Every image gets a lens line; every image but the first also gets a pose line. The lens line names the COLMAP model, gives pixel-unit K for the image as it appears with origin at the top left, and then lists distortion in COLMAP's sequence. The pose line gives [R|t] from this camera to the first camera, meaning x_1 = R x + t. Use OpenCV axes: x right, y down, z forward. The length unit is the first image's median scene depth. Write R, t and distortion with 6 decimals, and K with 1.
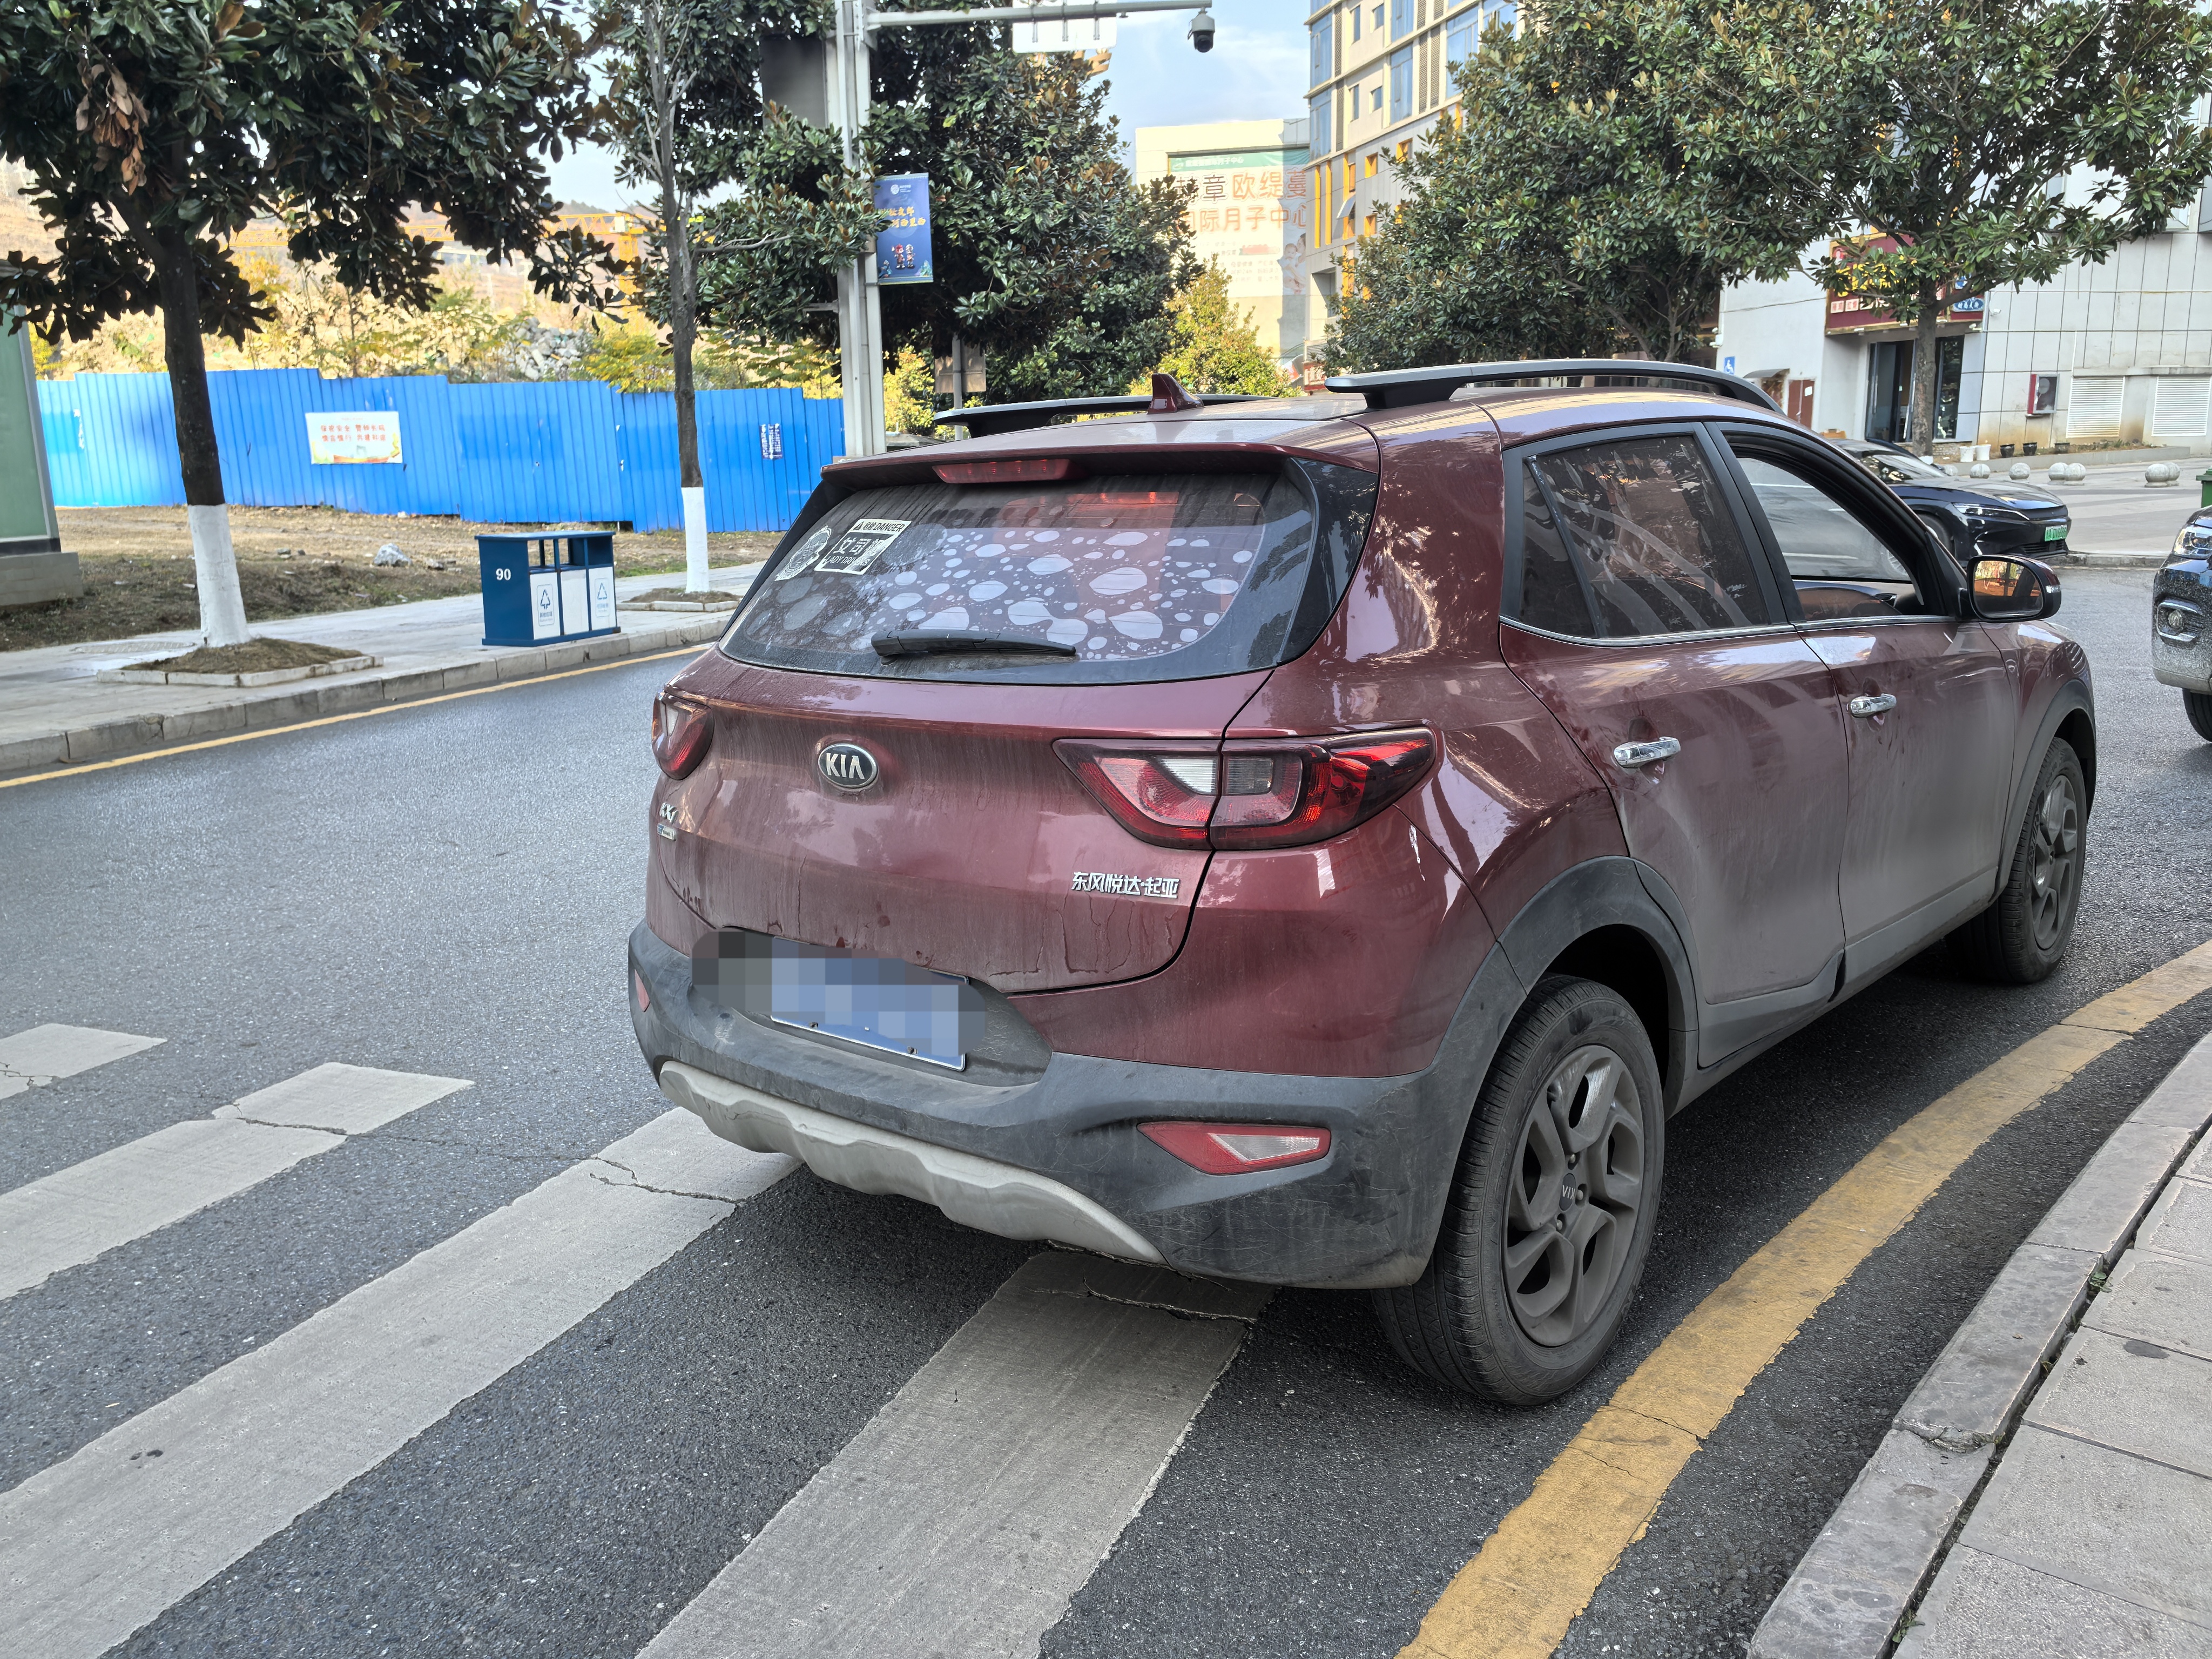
lens RADIAL K [[1757.4, 0, 1106.0], [0, 1757.4, 829.5], [0, 0, 1]] dist [0.080990, -0.100675]
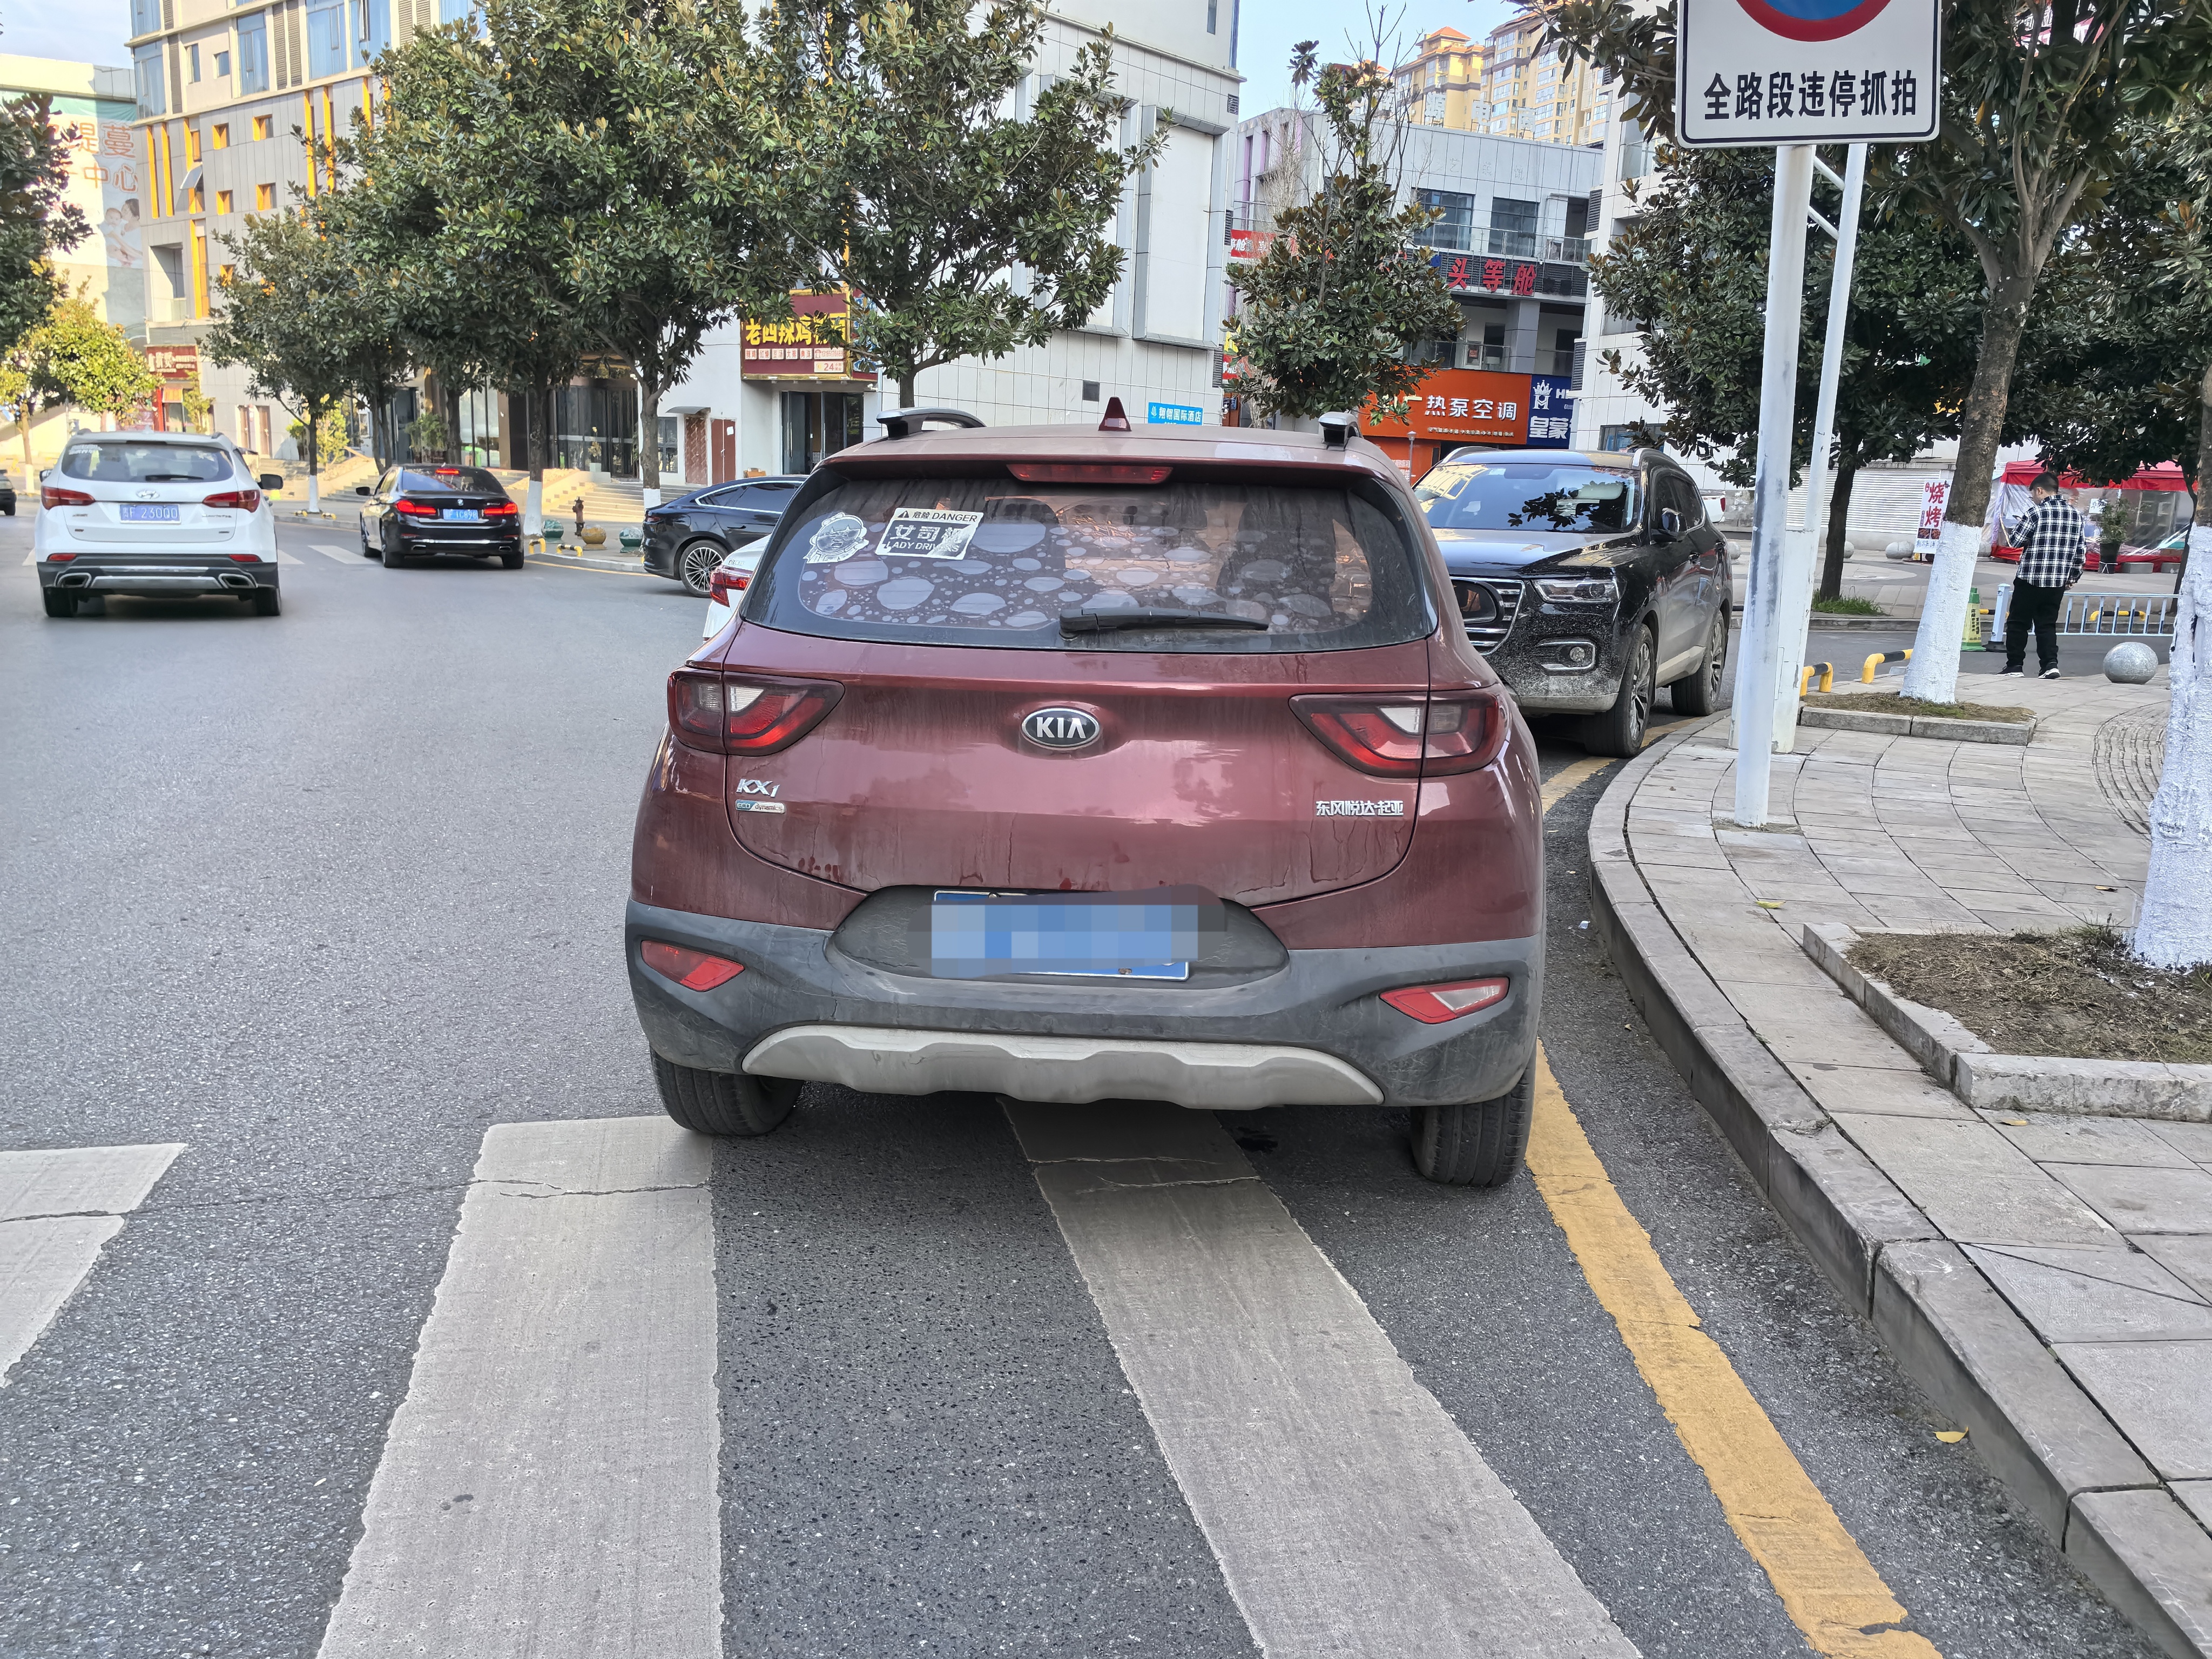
lens RADIAL K [[1780.6, 0, 1111.3], [0, 1780.6, 861.2], [0, 0, 1]] dist [0.085410, -0.115504]
pose [[0.805893, -0.064408, 0.588548, -0.118393], [0.064329, 0.997706, 0.021099, 0.004079], [-0.588556, 0.020857, 0.808187, 0.008309]]
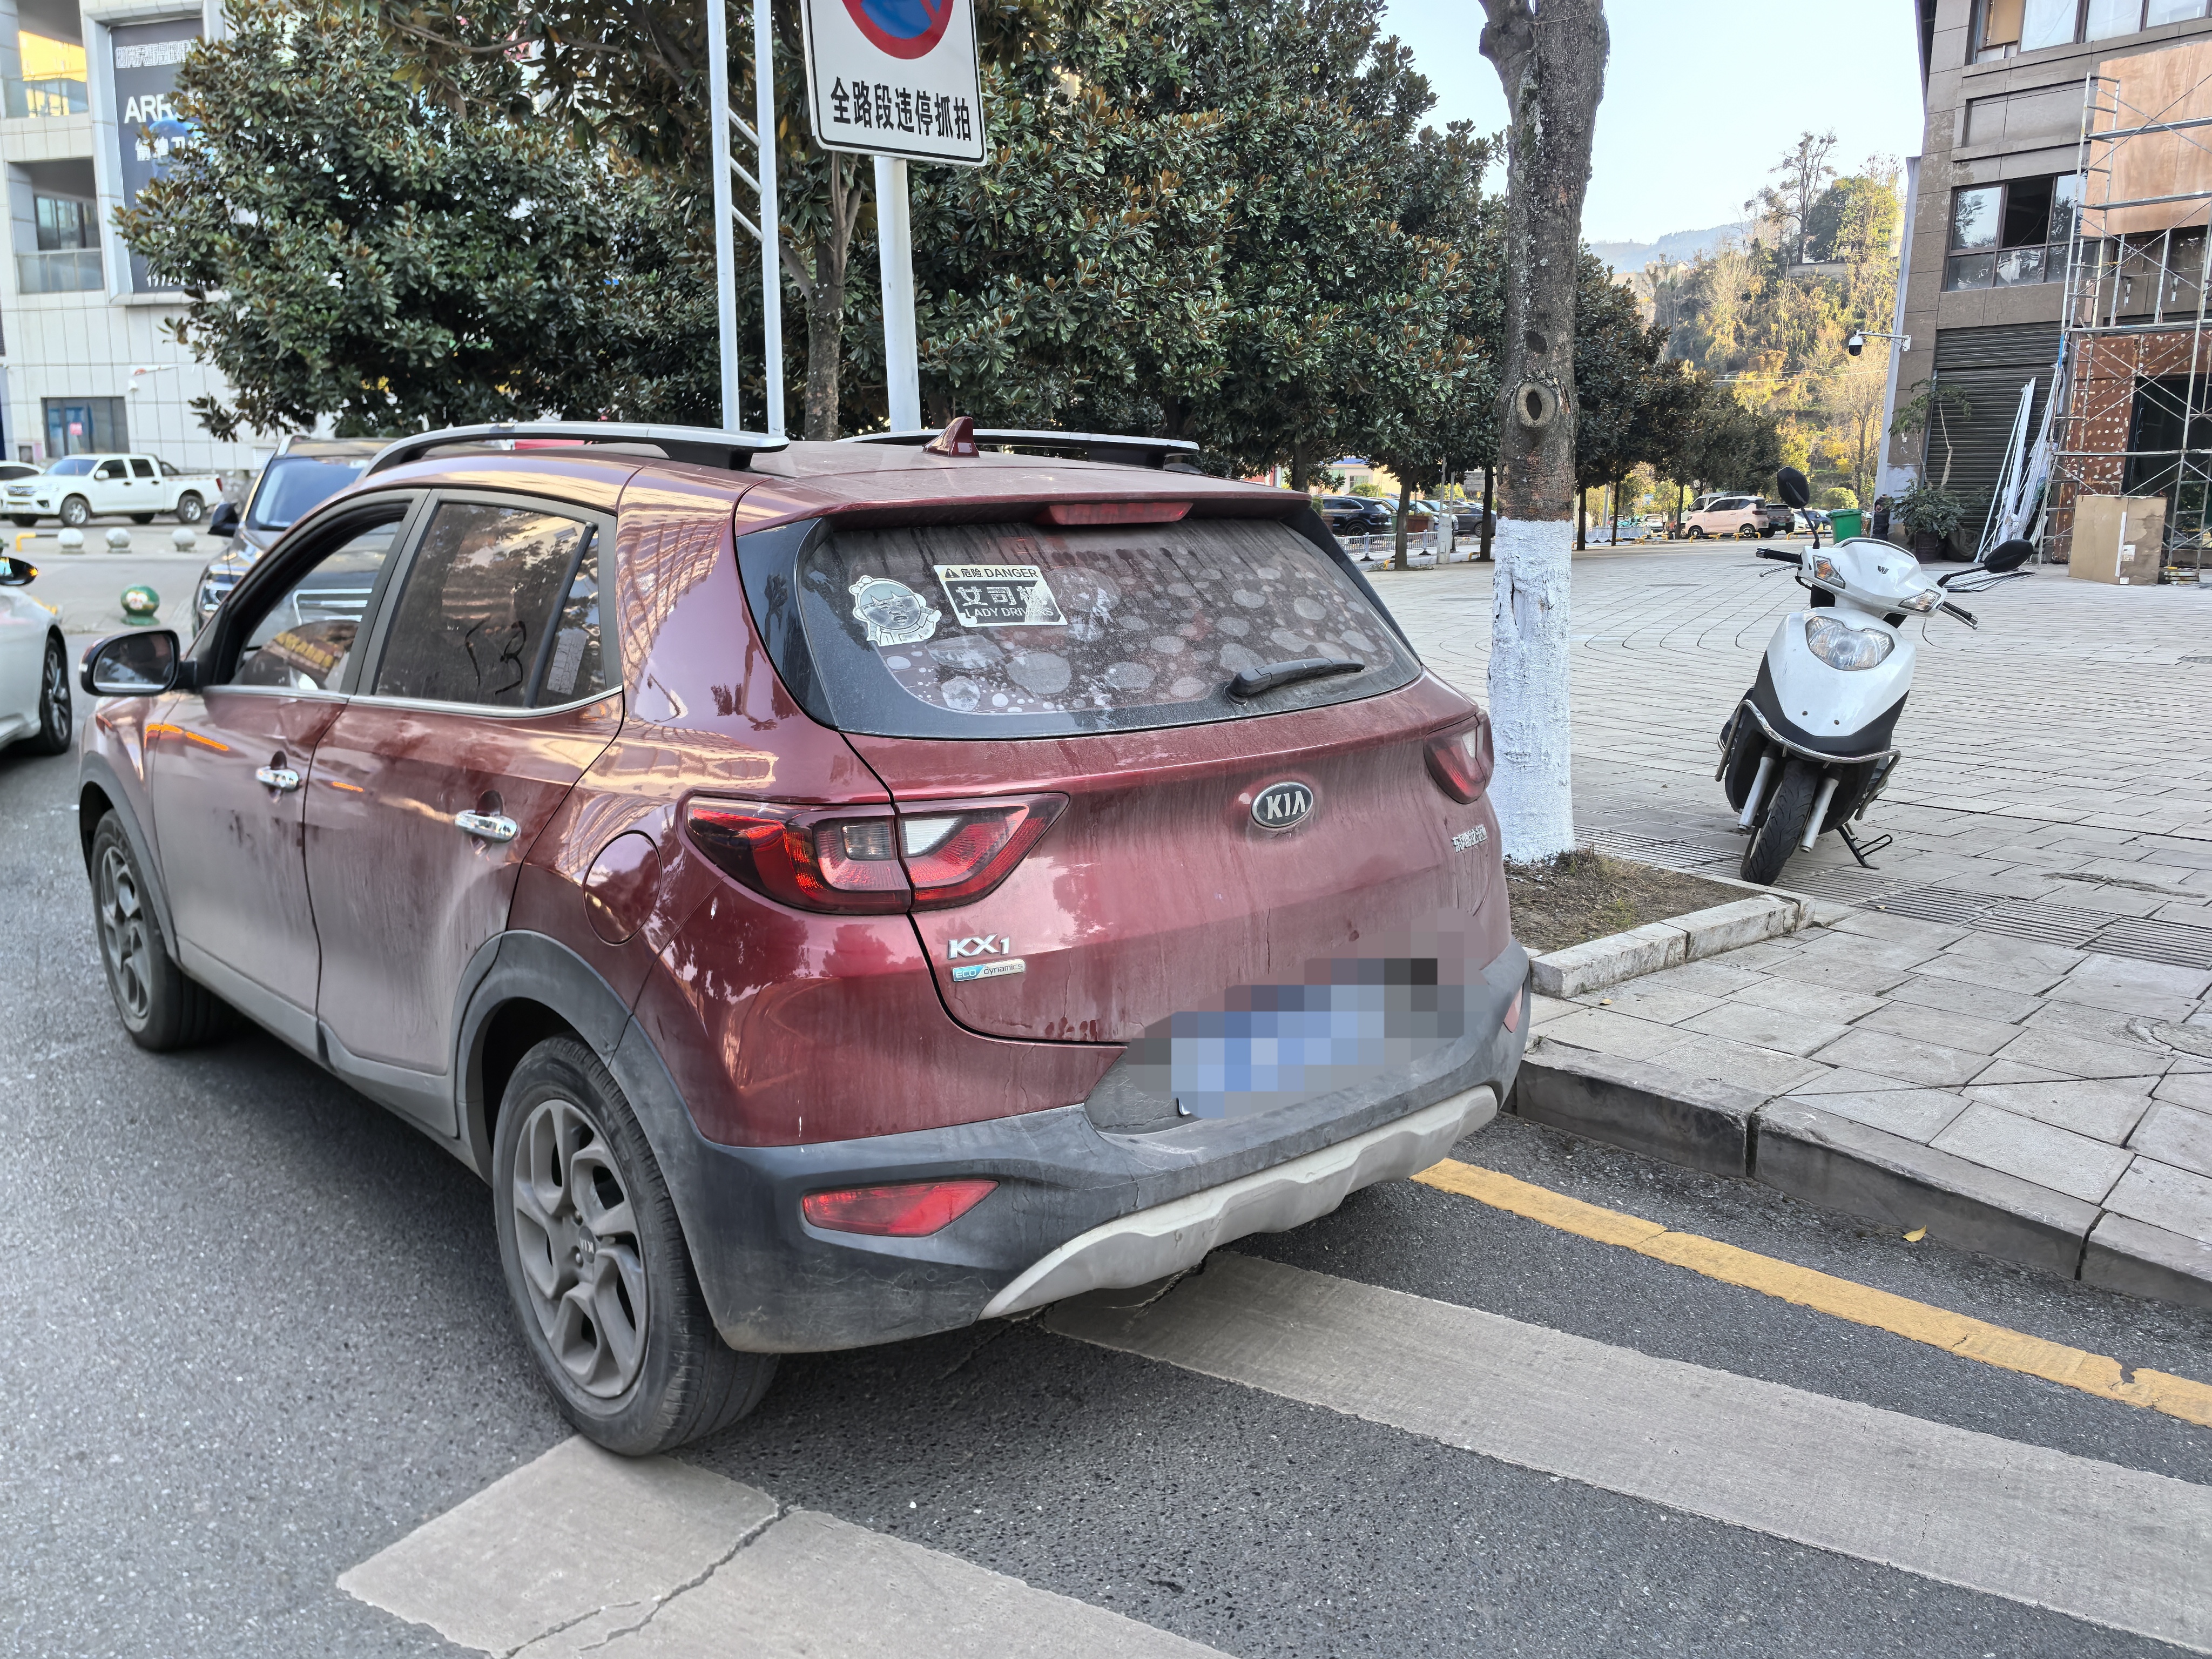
lens RADIAL K [[1780.6, 0, 1111.3], [0, 1780.6, 861.2], [0, 0, 1]] dist [0.085410, -0.115504]
pose [[0.104540, -0.168889, 0.980076, -0.170506], [0.193423, 0.970110, 0.146540, -0.025425], [-0.975530, 0.174250, 0.134082, 0.142651]]
